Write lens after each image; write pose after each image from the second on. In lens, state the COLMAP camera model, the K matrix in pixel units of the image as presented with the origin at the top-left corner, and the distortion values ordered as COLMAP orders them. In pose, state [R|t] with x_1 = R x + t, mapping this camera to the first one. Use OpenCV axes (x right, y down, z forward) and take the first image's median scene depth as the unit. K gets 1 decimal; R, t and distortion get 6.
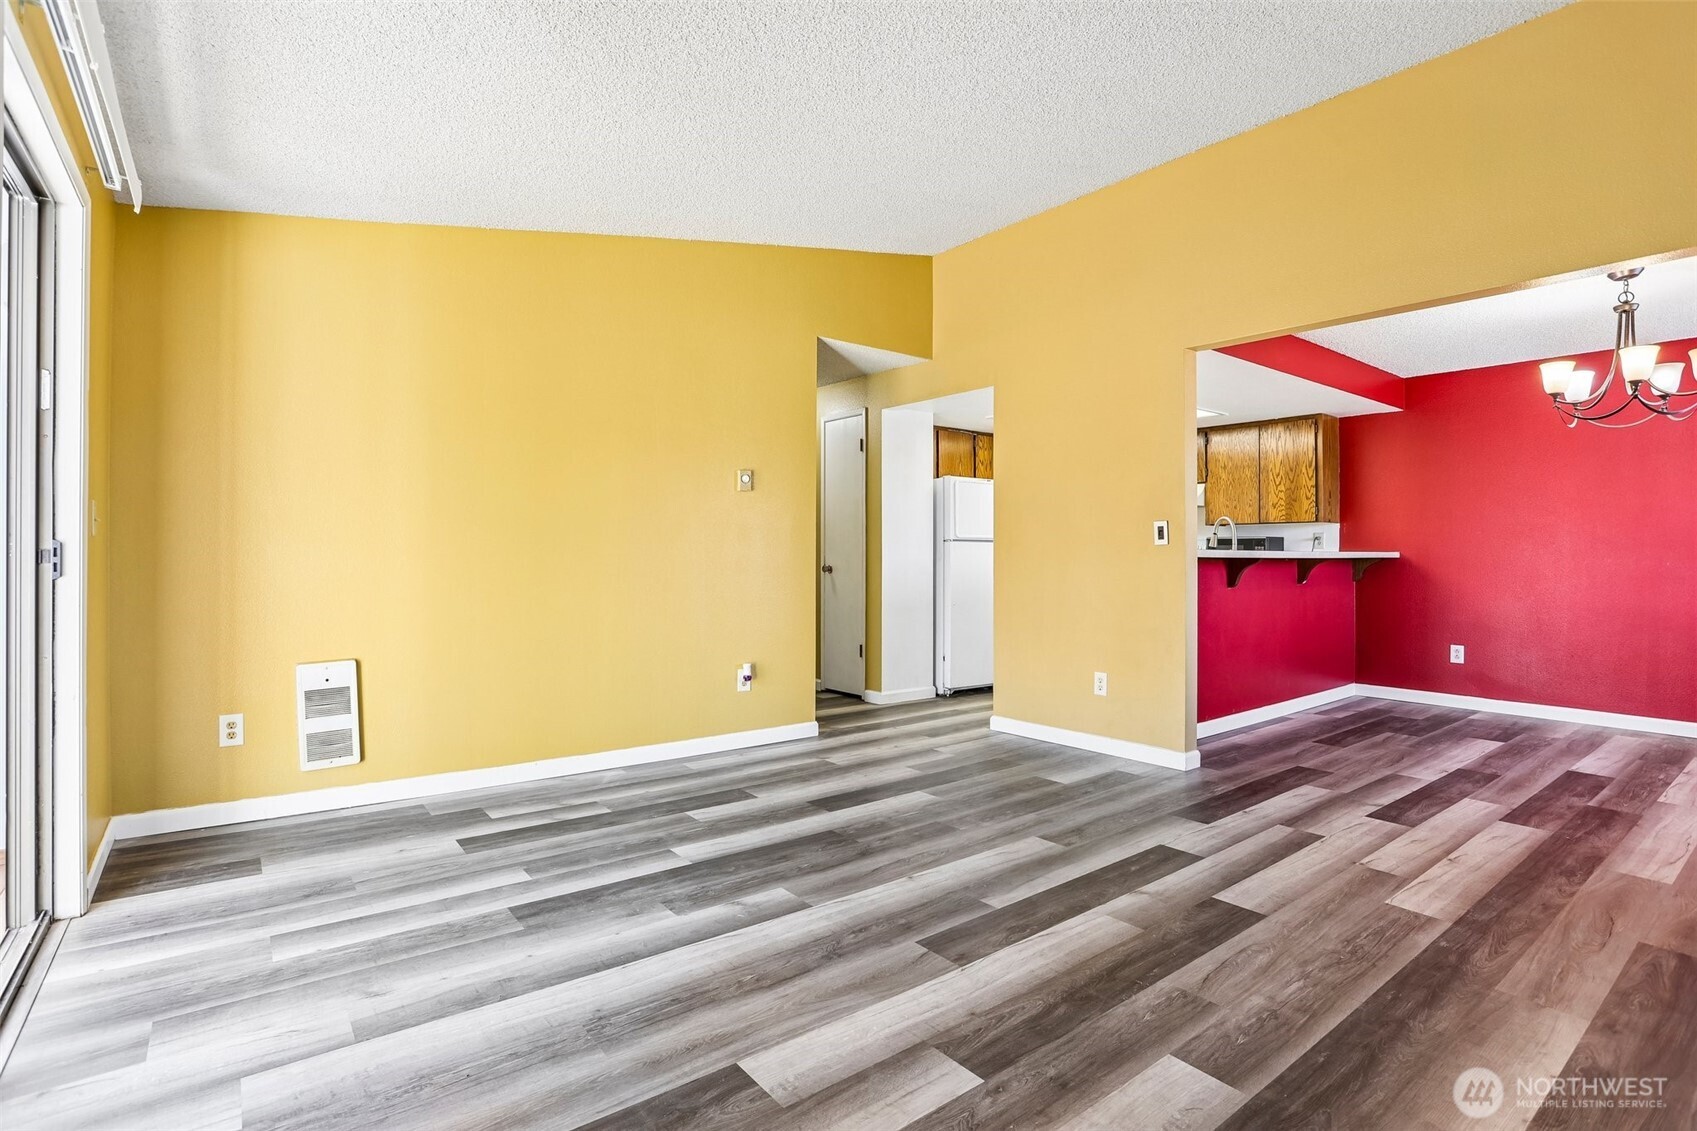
lens RADIAL K [[829.0, 0, 850.9], [0, 829.0, 554.7], [0, 0, 1]] dist [-0.070140, 0.028884]
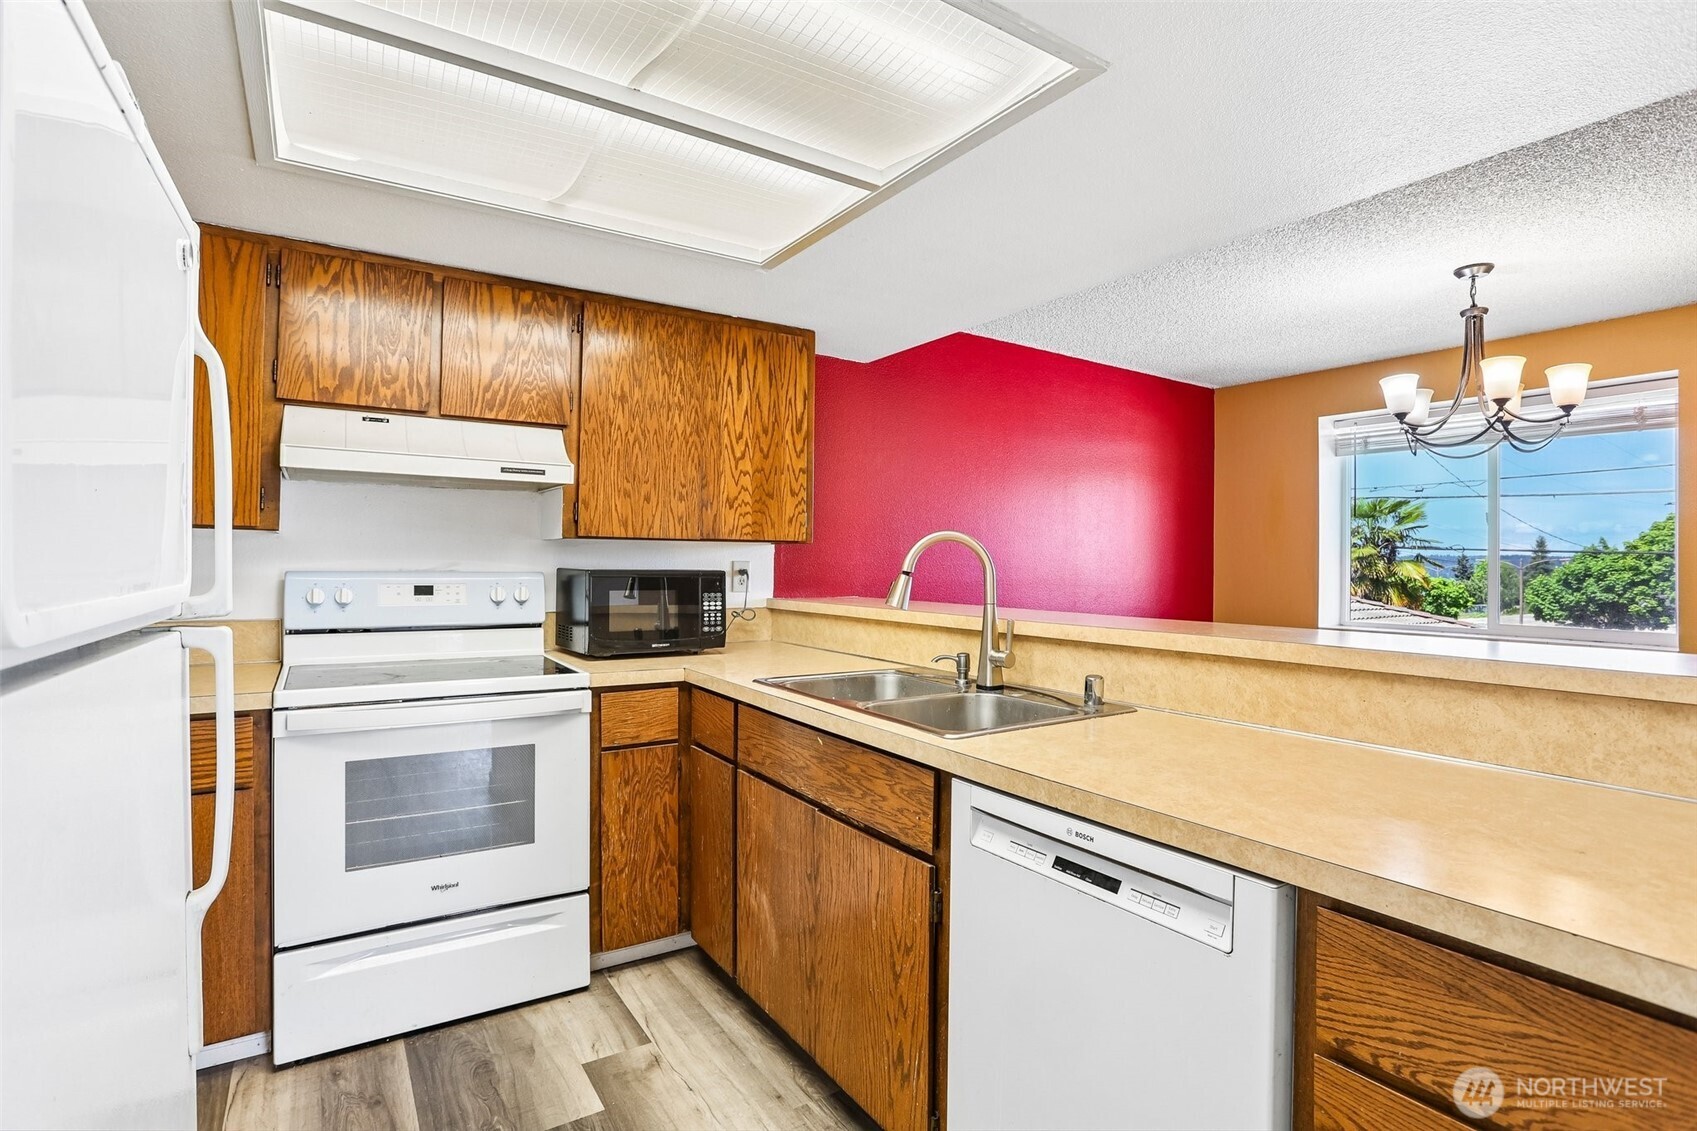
lens RADIAL K [[829.0, 0, 844.9], [0, 829.0, 551.5], [0, 0, 1]] dist [-0.070140, 0.028884]
pose [[0.079812, 0.010156, 0.996758, 0.094904], [-0.007707, 0.999924, -0.009571, -0.045652], [-0.996780, -0.006918, 0.079885, 1.426454]]
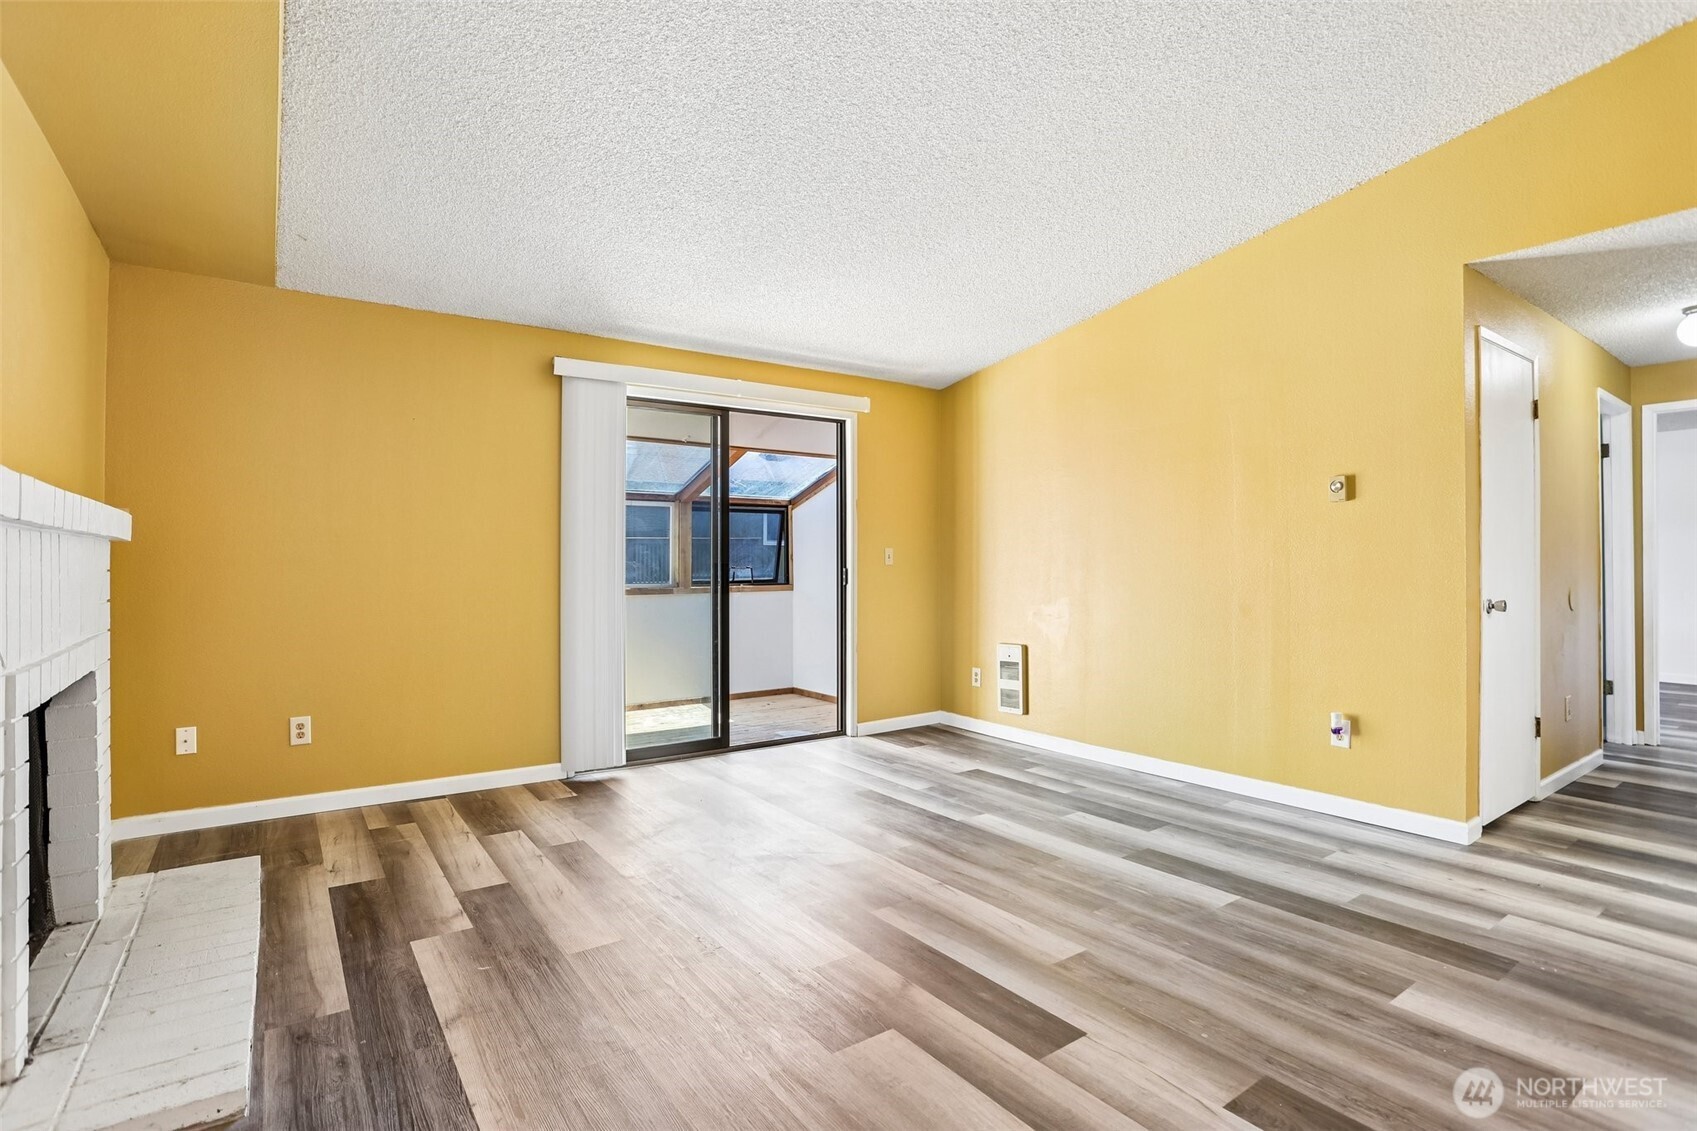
lens RADIAL K [[829.0, 0, 848.6], [0, 829.0, 550.9], [0, 0, 1]] dist [-0.070140, 0.028884]
pose [[-0.039512, -0.016675, -0.999080, 0.791854], [-0.001265, 0.999861, -0.016638, -0.016131], [0.999218, 0.000606, -0.039527, 0.633119]]
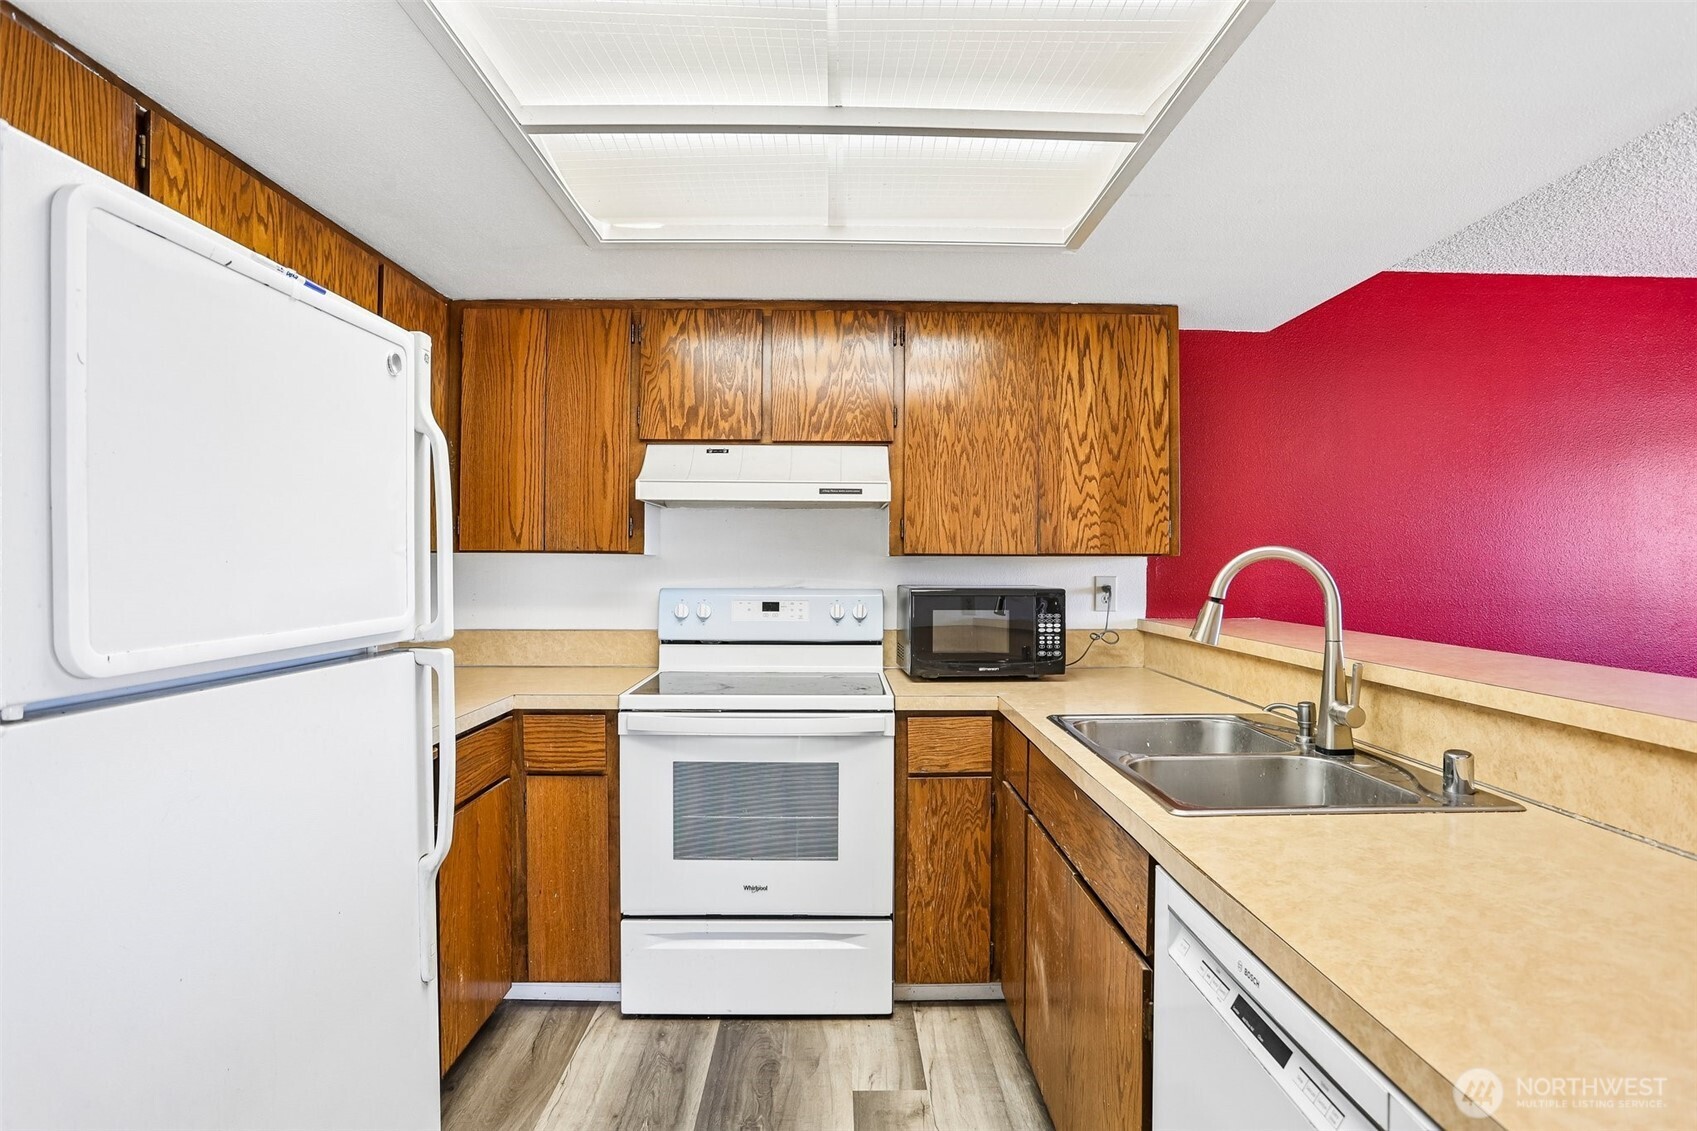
lens RADIAL K [[892.7, 0, 849.3], [0, 892.7, 555.7], [0, 0, 1]] dist [-0.070359, 0.030992]
pose [[0.598755, 0.004283, 0.800921, 0.149760], [-0.000014, 0.999986, -0.005337, -0.057441], [-0.800932, 0.003184, 0.598747, 1.306417]]
